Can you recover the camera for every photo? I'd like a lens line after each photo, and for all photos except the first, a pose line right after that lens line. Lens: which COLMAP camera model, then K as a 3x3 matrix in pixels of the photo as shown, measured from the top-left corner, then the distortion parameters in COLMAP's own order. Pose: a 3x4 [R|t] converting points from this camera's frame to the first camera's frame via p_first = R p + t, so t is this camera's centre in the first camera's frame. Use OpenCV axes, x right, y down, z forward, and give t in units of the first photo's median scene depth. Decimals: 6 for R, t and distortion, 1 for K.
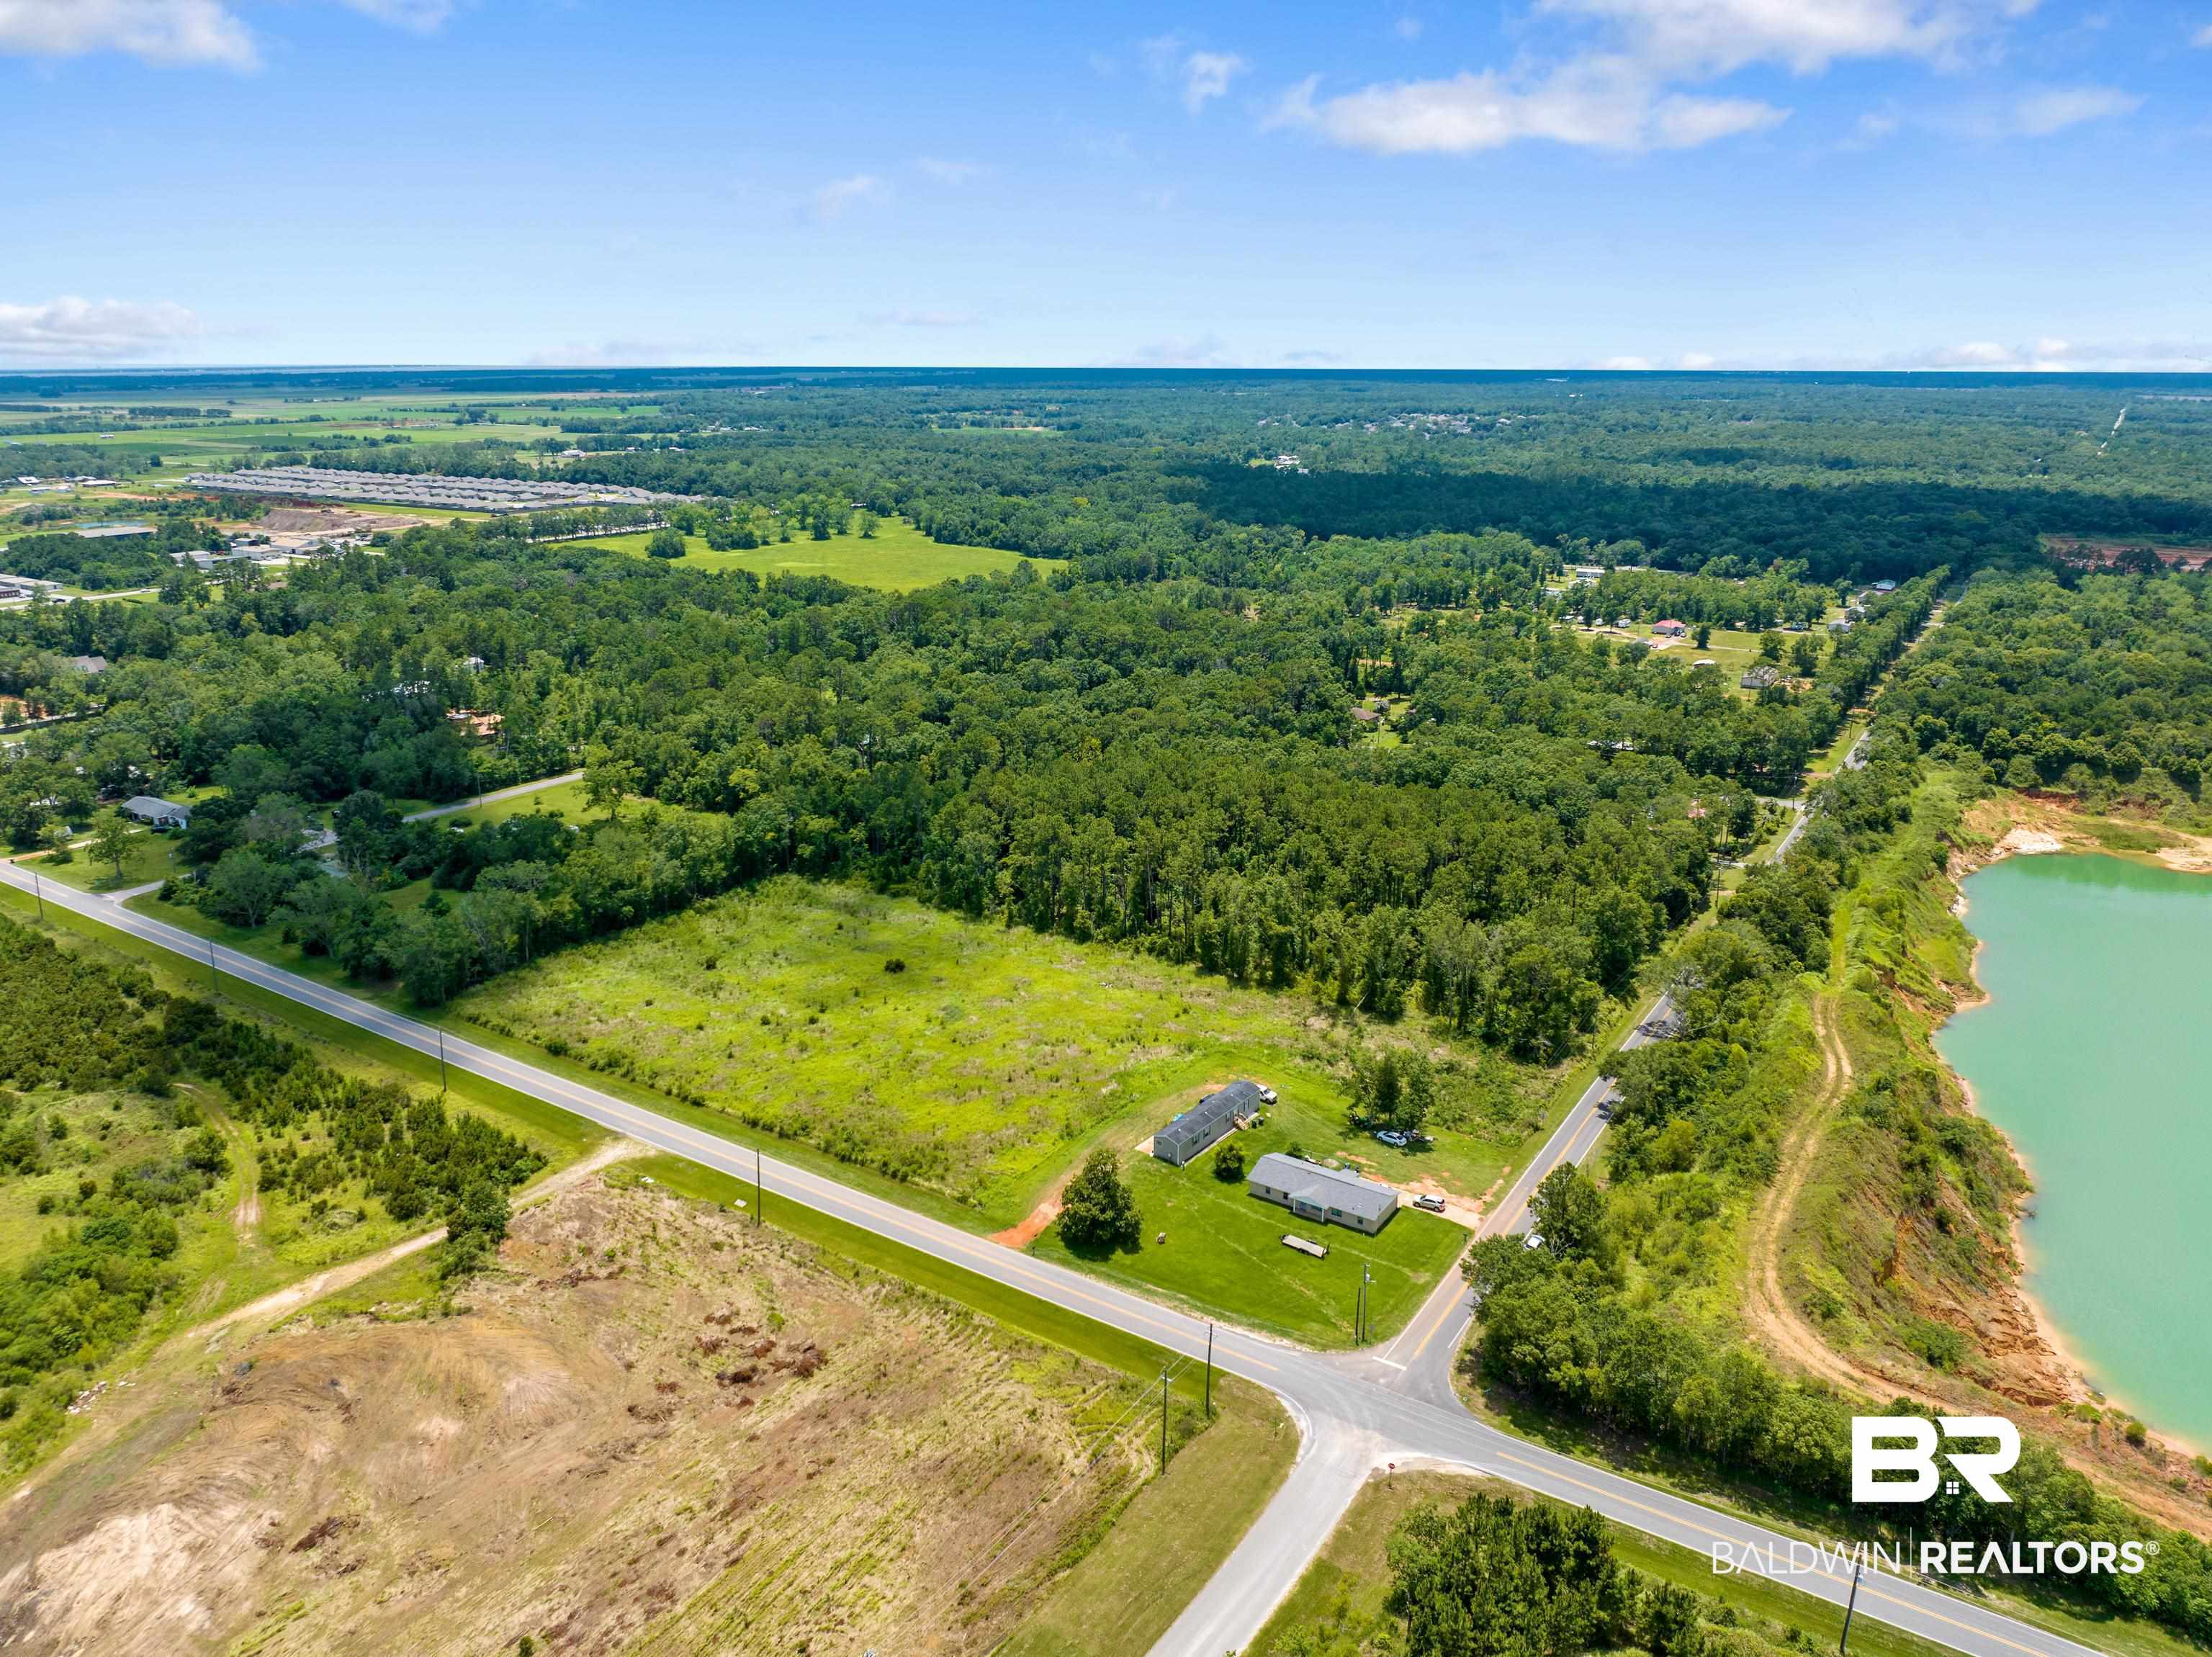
lens RADIAL K [[1553.9, 0, 1106.0], [0, 1553.9, 828.5], [0, 0, 1]] dist [-0.035154, -0.000836]
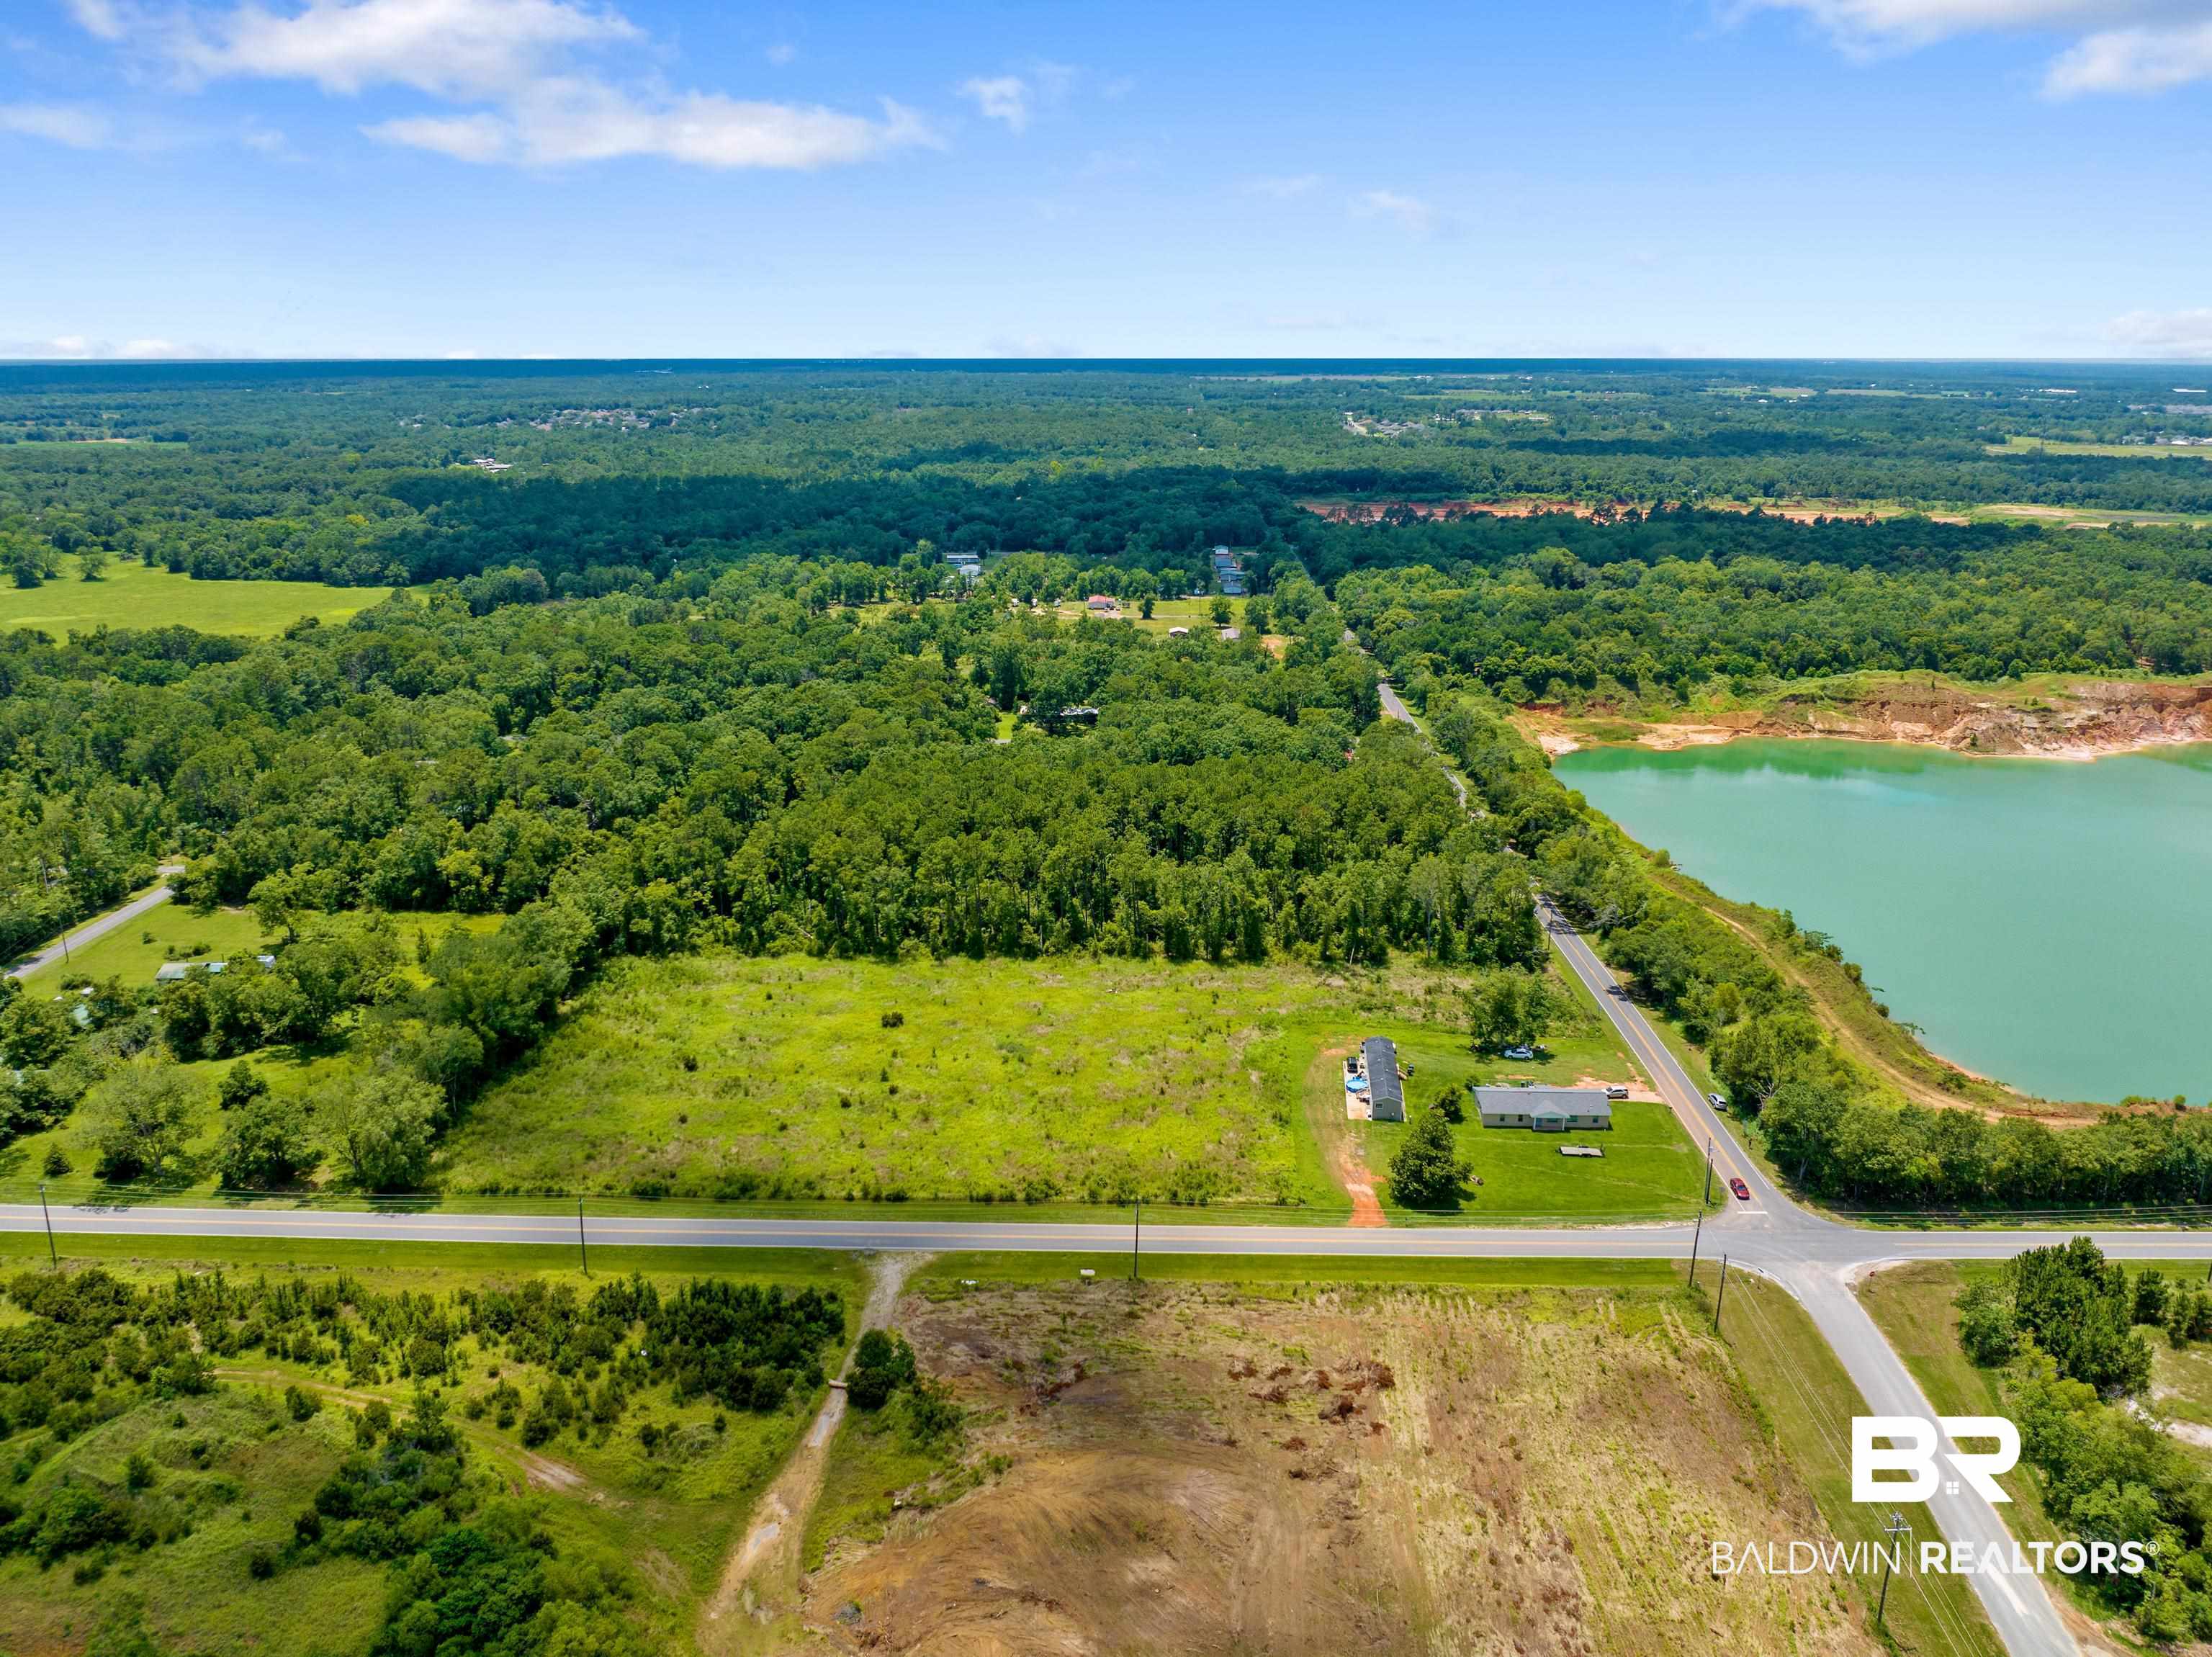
lens RADIAL K [[1606.9, 0, 1125.7], [0, 1606.9, 831.9], [0, 0, 1]] dist [-0.036733, -0.000916]
pose [[0.845260, -0.152556, 0.512115, -0.613575], [0.153470, 0.987310, 0.040808, -0.047840], [-0.511842, 0.044101, 0.857947, 0.147823]]
